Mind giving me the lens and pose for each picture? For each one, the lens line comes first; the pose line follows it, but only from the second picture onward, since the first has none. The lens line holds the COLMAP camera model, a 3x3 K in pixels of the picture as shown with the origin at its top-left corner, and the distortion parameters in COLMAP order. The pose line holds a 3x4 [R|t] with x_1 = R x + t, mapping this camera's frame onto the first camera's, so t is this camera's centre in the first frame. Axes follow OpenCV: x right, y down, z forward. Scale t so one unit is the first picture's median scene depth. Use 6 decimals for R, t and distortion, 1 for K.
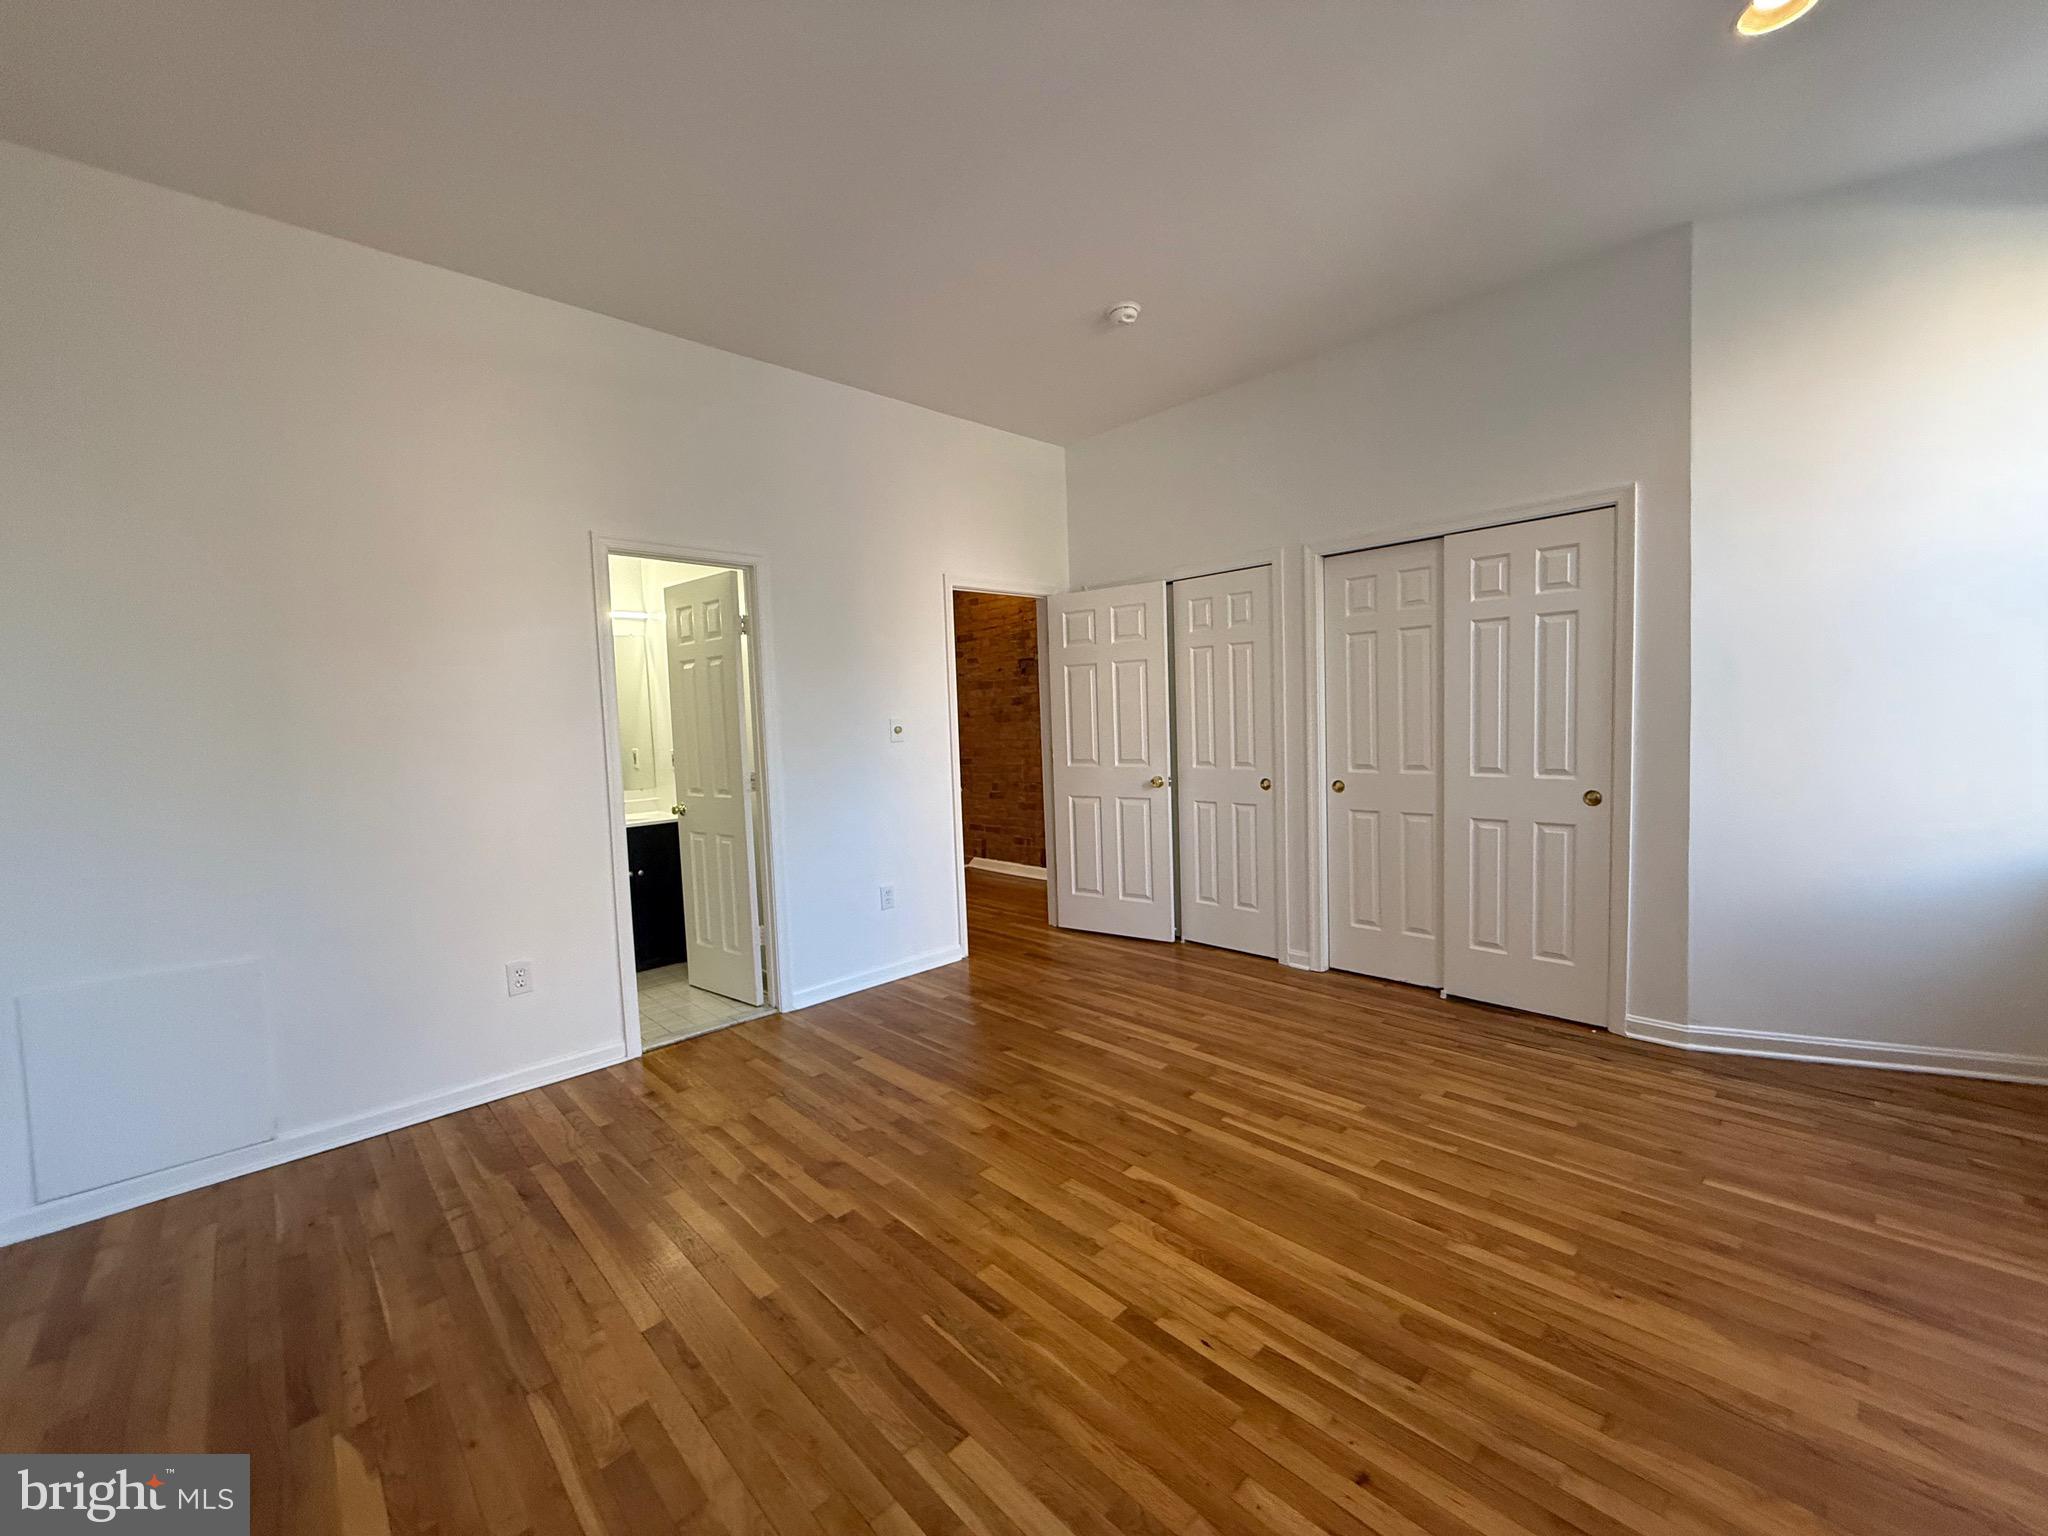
lens RADIAL K [[815.8, 0, 1021.5], [0, 815.8, 763.1], [0, 0, 1]] dist [0.000449, -0.000164]
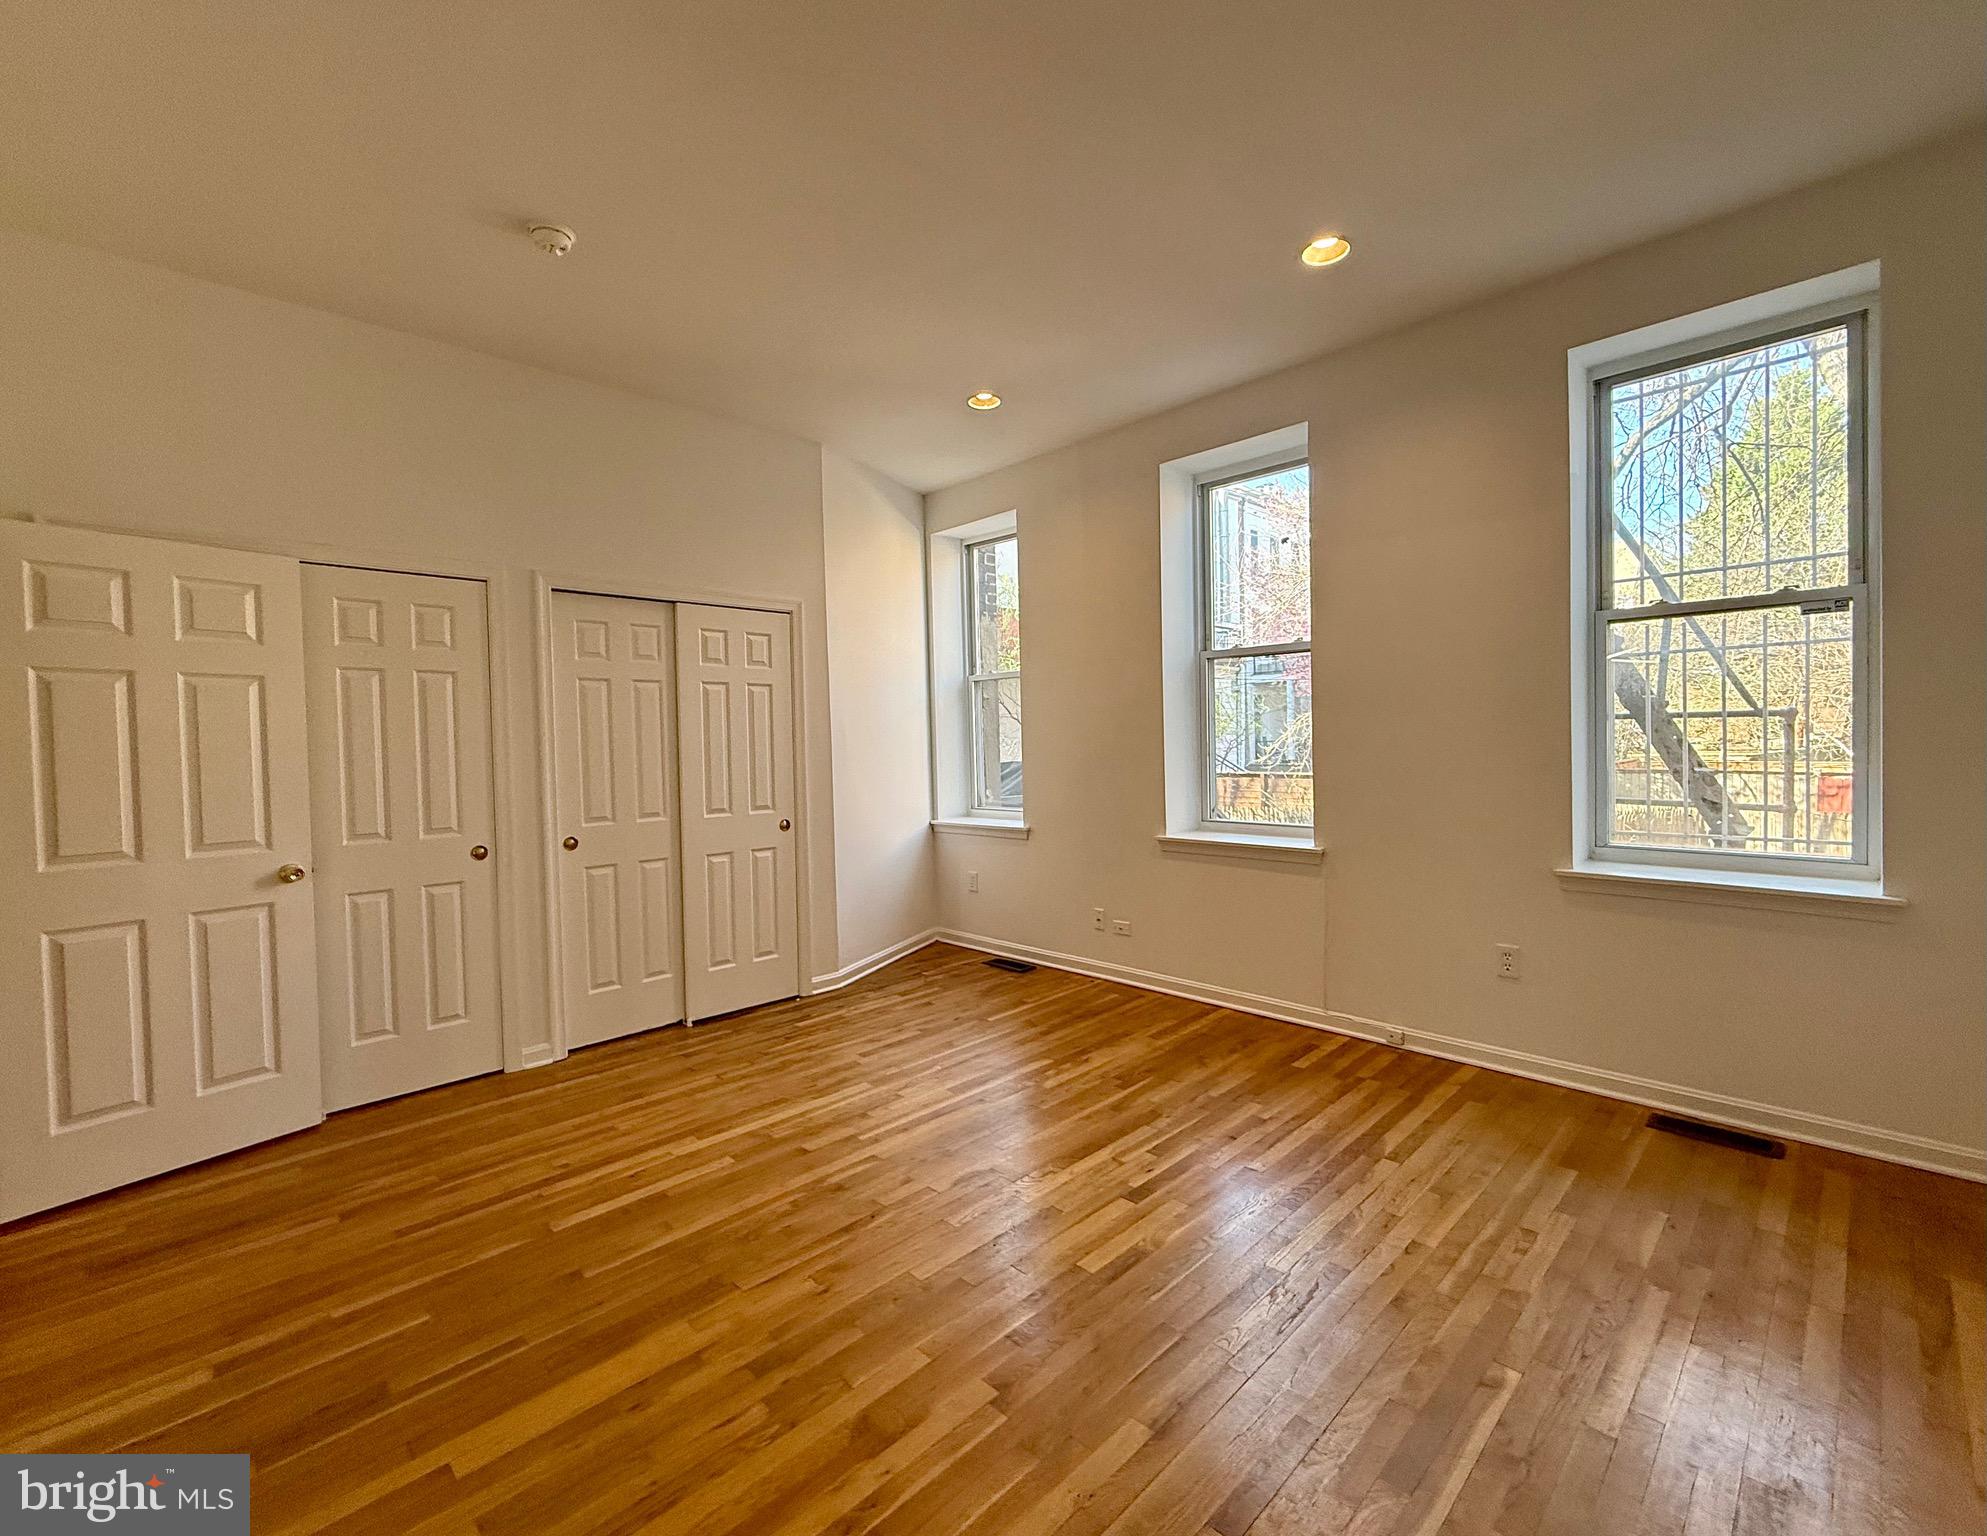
lens RADIAL K [[864.0, 0, 991.6], [0, 864.0, 768.7], [0, 0, 1]] dist [0.004821, 0.000071]
pose [[-0.012824, 0.008394, 0.999883, -0.722544], [0.080542, 0.996724, -0.007334, -0.012587], [-0.996669, 0.080438, -0.013458, 0.673963]]
